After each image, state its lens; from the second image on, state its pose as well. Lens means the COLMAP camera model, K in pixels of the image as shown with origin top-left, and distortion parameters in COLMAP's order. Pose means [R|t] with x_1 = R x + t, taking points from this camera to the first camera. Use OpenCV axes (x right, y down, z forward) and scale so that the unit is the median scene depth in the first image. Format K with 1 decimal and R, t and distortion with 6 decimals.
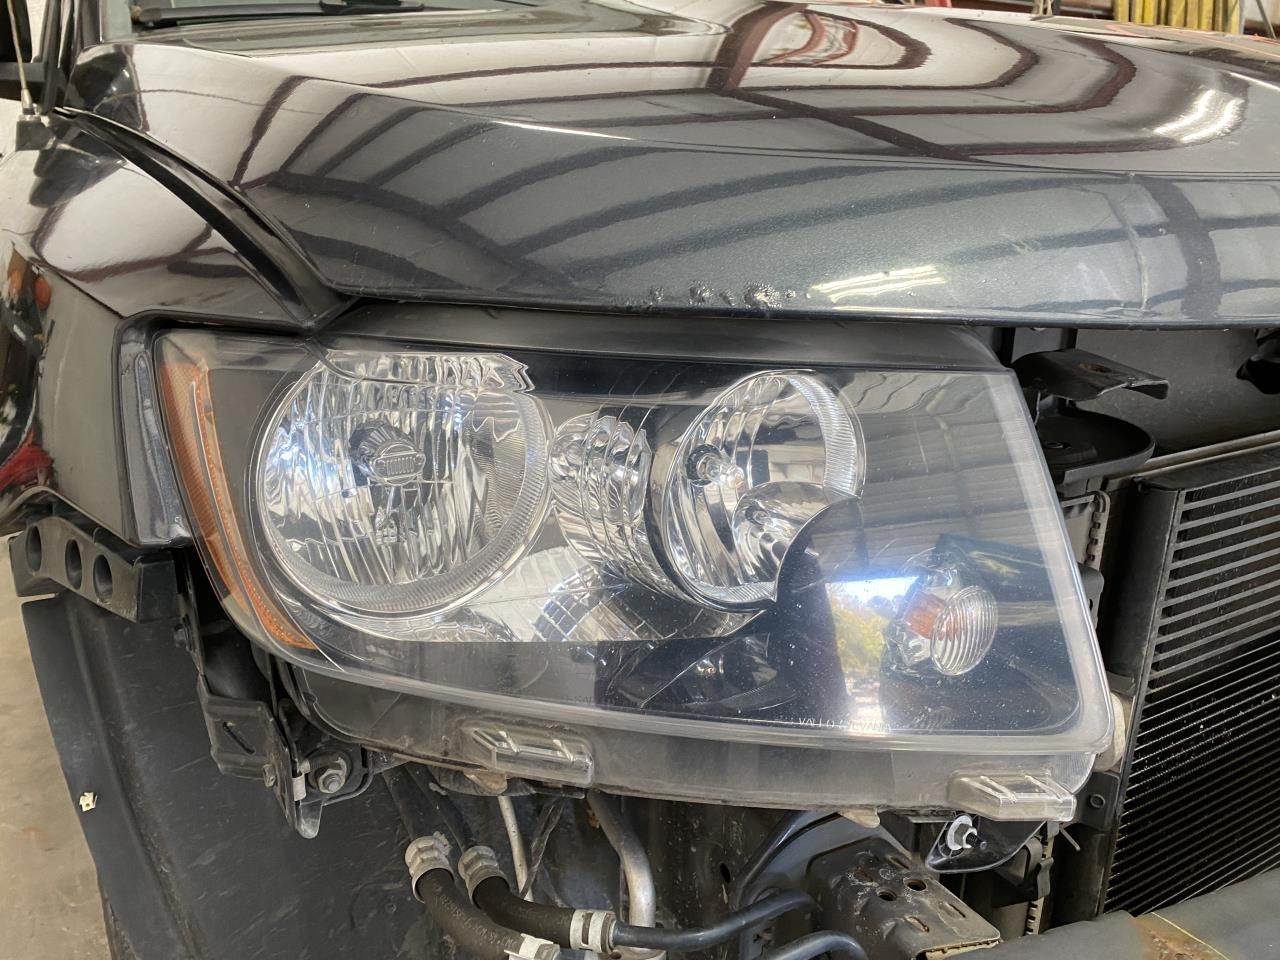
lens RADIAL K [[971.8, 0, 656.6], [0, 971.8, 465.7], [0, 0, 1]] dist [0.012466, 0.000916]
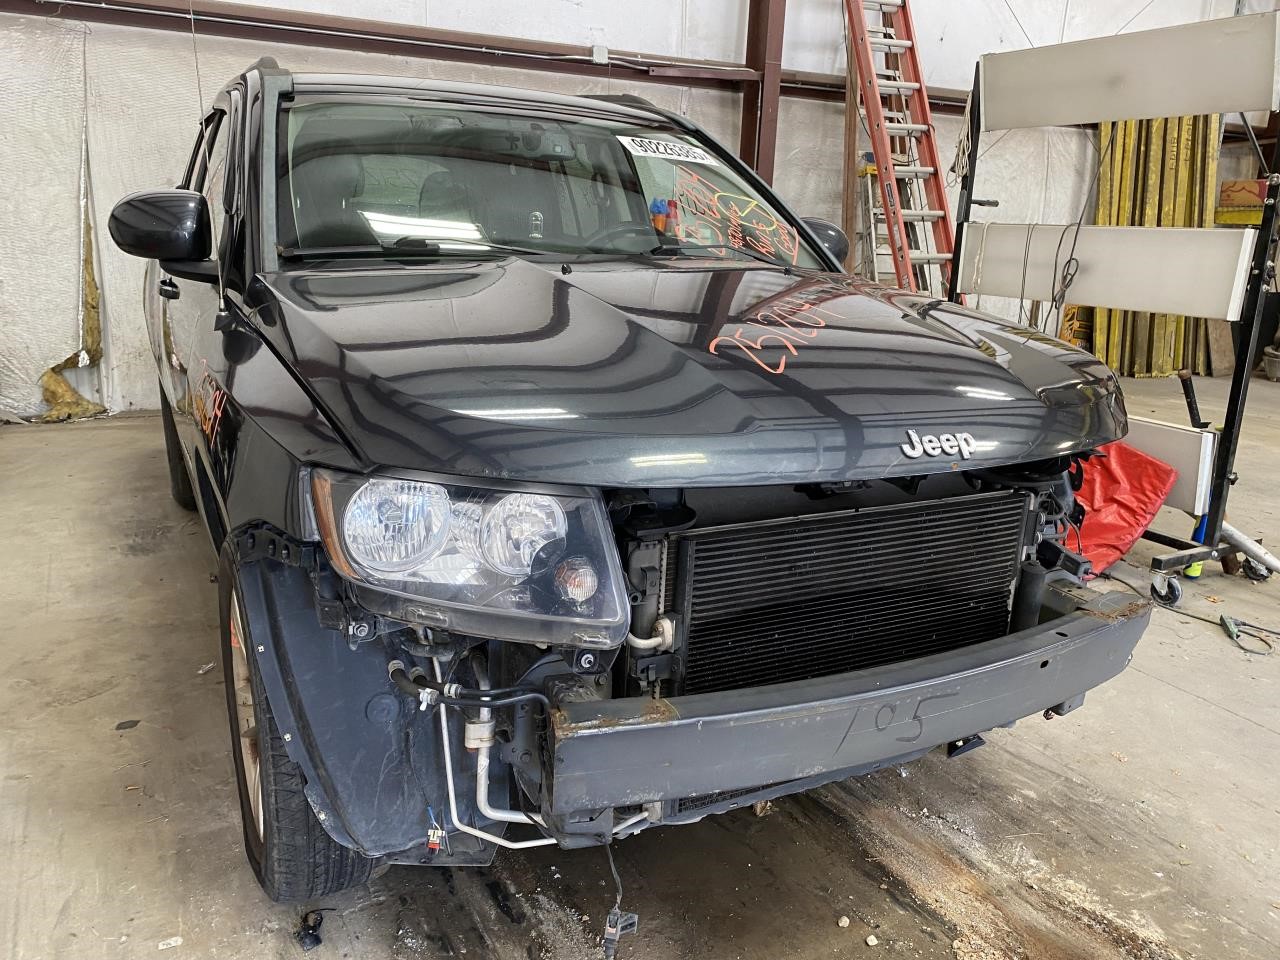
lens RADIAL K [[971.8, 0, 656.6], [0, 971.8, 465.7], [0, 0, 1]] dist [0.012466, 0.000916]
pose [[0.998207, 0.046330, -0.037911, 0.553131], [-0.047804, 0.998098, -0.038921, -0.071608], [0.036036, 0.040664, 0.998523, -1.659414]]
